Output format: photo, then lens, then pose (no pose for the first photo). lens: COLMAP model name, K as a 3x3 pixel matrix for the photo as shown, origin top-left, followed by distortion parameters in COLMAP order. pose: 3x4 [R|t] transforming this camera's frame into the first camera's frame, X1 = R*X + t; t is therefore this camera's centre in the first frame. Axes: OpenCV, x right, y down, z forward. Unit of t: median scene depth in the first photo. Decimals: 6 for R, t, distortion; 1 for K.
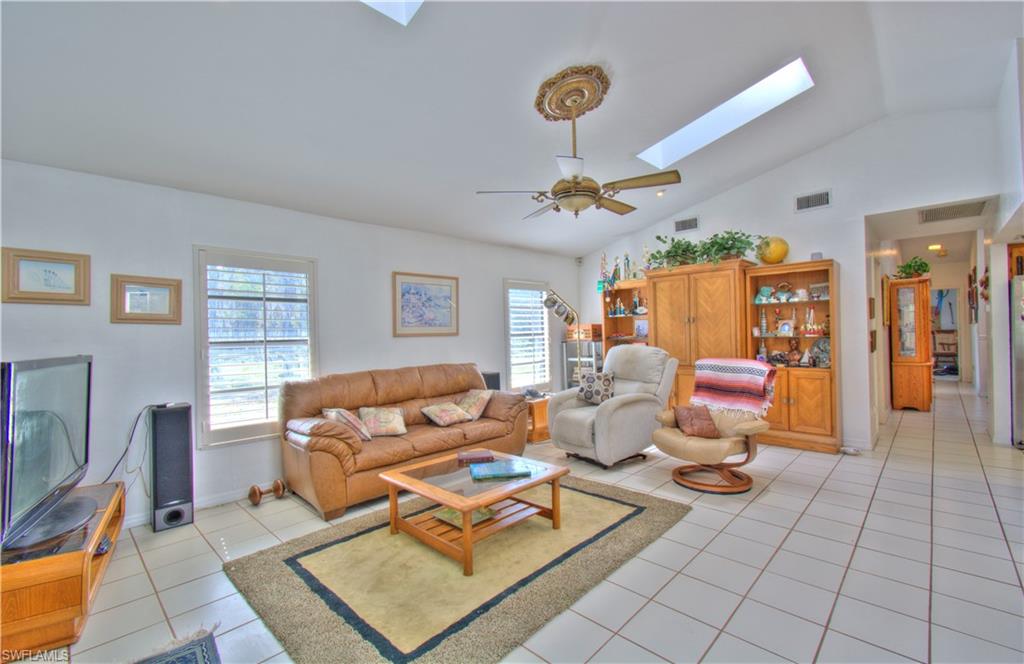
lens RADIAL K [[440.8, 0, 512.4], [0, 440.8, 324.1], [0, 0, 1]] dist [-0.002158, 0.001664]
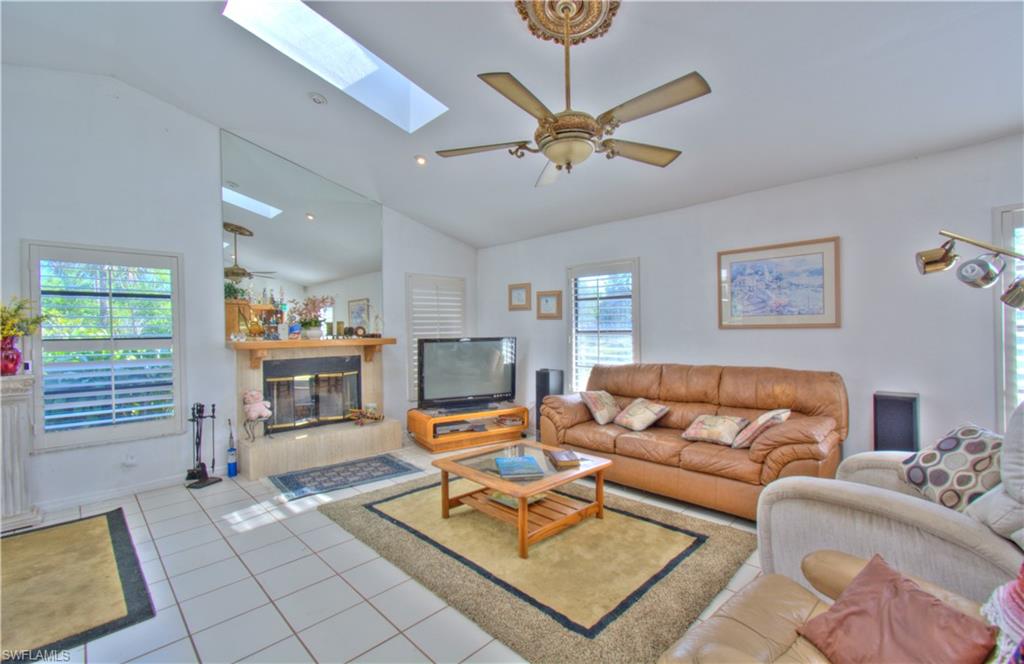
lens RADIAL K [[440.8, 0, 514.4], [0, 440.8, 329.2], [0, 0, 1]] dist [-0.002158, 0.001664]
pose [[-0.022176, 0.025586, -0.999427, 0.736356], [0.035683, 0.999056, 0.024785, -0.007534], [0.999117, -0.035113, -0.023068, 0.779265]]
